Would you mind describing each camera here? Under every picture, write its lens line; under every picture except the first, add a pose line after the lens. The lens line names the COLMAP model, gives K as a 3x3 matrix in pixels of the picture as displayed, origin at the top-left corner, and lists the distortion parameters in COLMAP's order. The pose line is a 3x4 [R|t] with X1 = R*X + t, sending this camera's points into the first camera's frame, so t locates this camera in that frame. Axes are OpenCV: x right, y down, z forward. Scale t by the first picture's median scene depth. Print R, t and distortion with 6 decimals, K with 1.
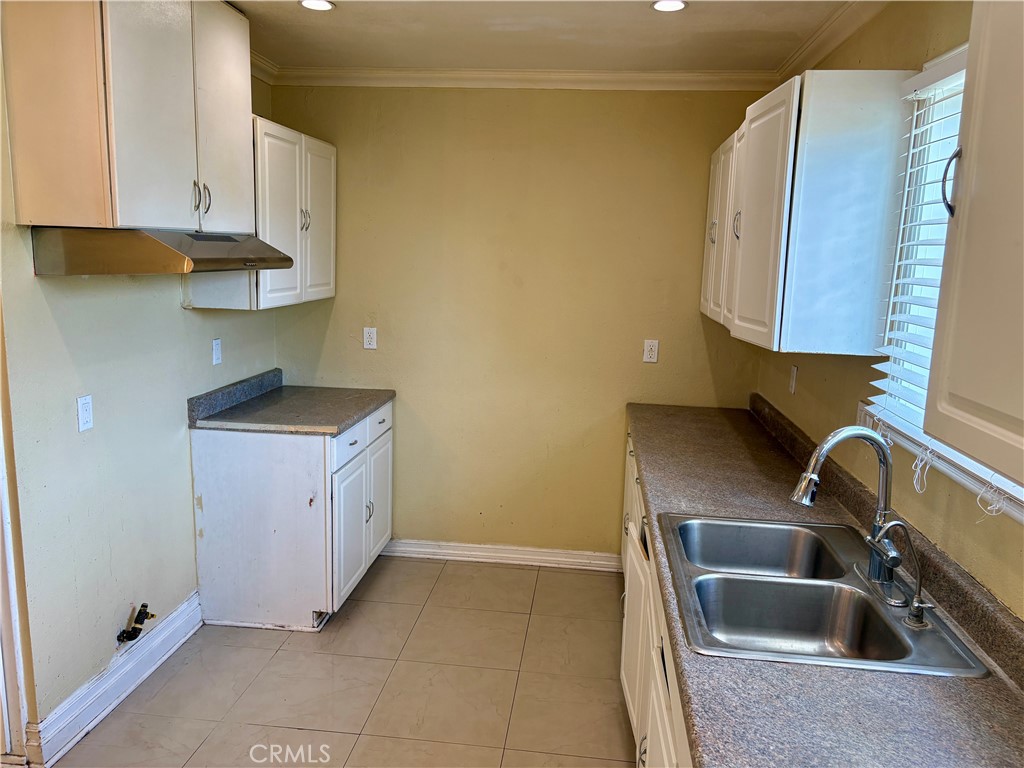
lens RADIAL K [[770.8, 0, 513.9], [0, 770.8, 388.3], [0, 0, 1]] dist [0.051832, -0.067067]
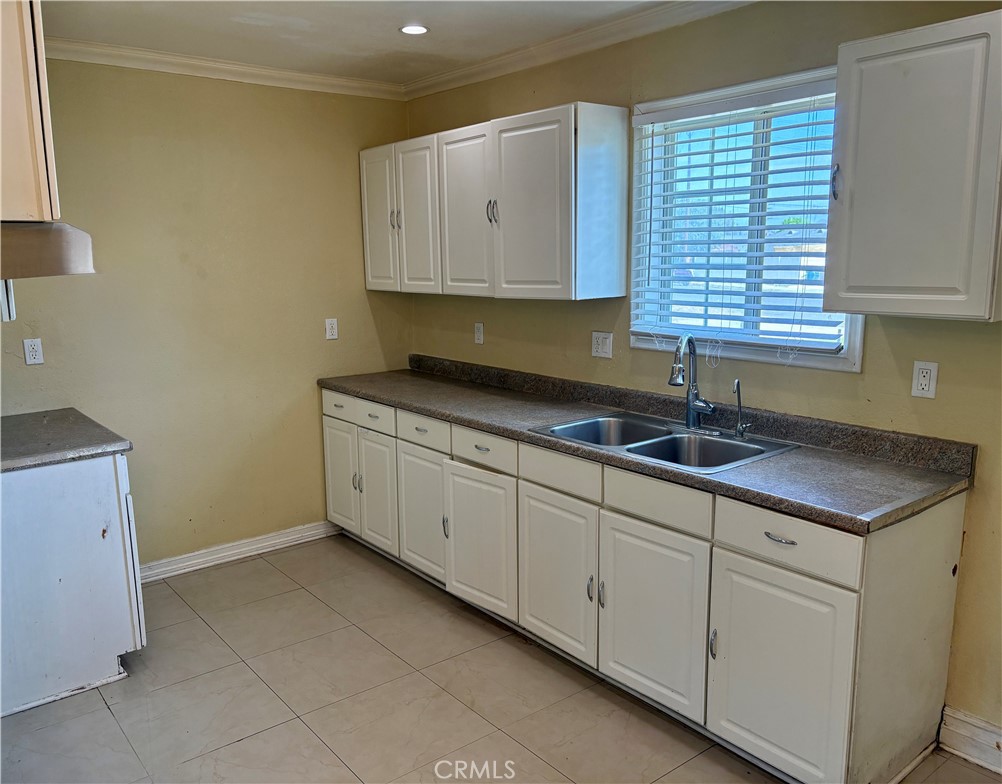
lens RADIAL K [[783.9, 0, 480.3], [0, 783.9, 394.7], [0, 0, 1]] dist [0.035233, -0.032704]
pose [[0.724949, -0.166604, 0.668350, -0.455344], [0.157339, 0.984708, 0.074801, -0.006799], [-0.670592, 0.050931, 0.740076, 0.038755]]
